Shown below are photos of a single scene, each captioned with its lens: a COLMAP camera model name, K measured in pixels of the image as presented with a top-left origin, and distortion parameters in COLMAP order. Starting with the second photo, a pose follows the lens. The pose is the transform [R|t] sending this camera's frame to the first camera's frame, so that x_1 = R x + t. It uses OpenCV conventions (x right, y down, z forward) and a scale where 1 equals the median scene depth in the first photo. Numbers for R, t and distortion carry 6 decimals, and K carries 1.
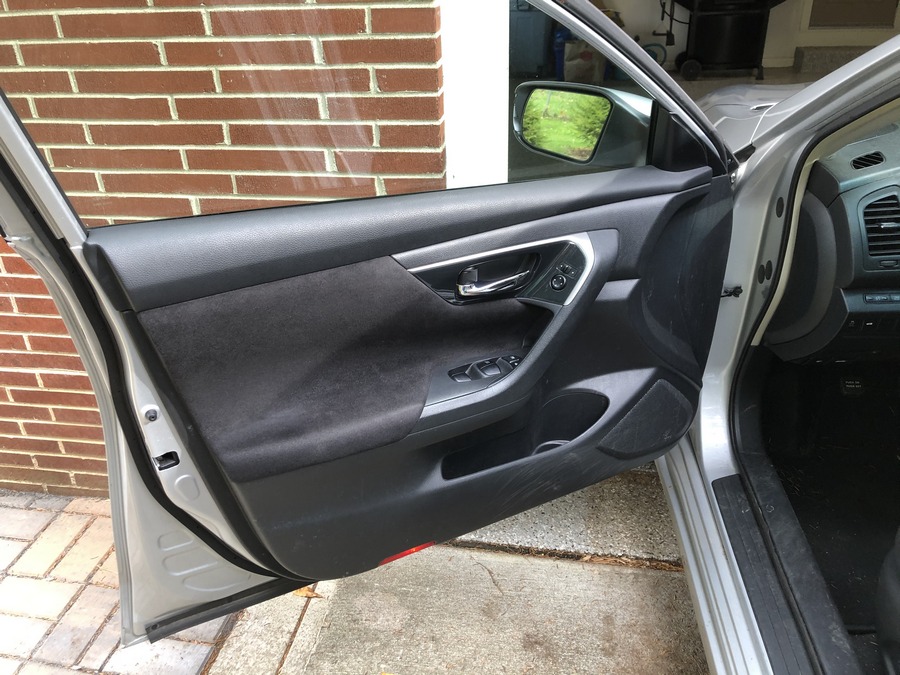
lens RADIAL K [[744.8, 0, 450.0], [0, 744.8, 337.5], [0, 0, 1]] dist [-0.006079, 0.058199]
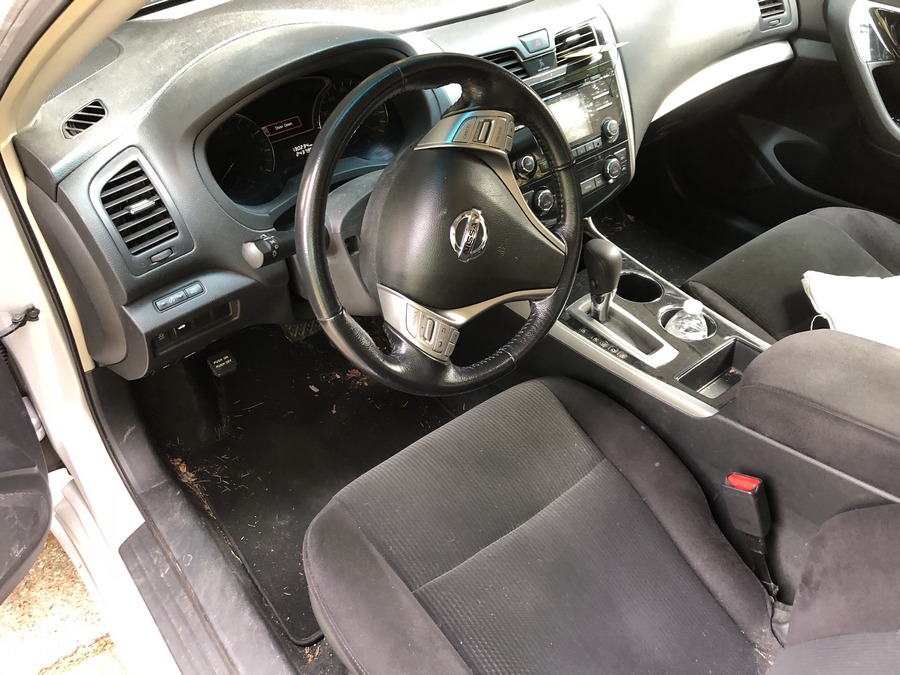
lens RADIAL K [[744.8, 0, 450.0], [0, 744.8, 337.5], [0, 0, 1]] dist [-0.006079, 0.058199]
pose [[0.726608, -0.428764, 0.536845, 0.276205], [0.332620, 0.903227, 0.271190, -0.101571], [-0.601169, -0.018484, 0.798908, 0.170815]]
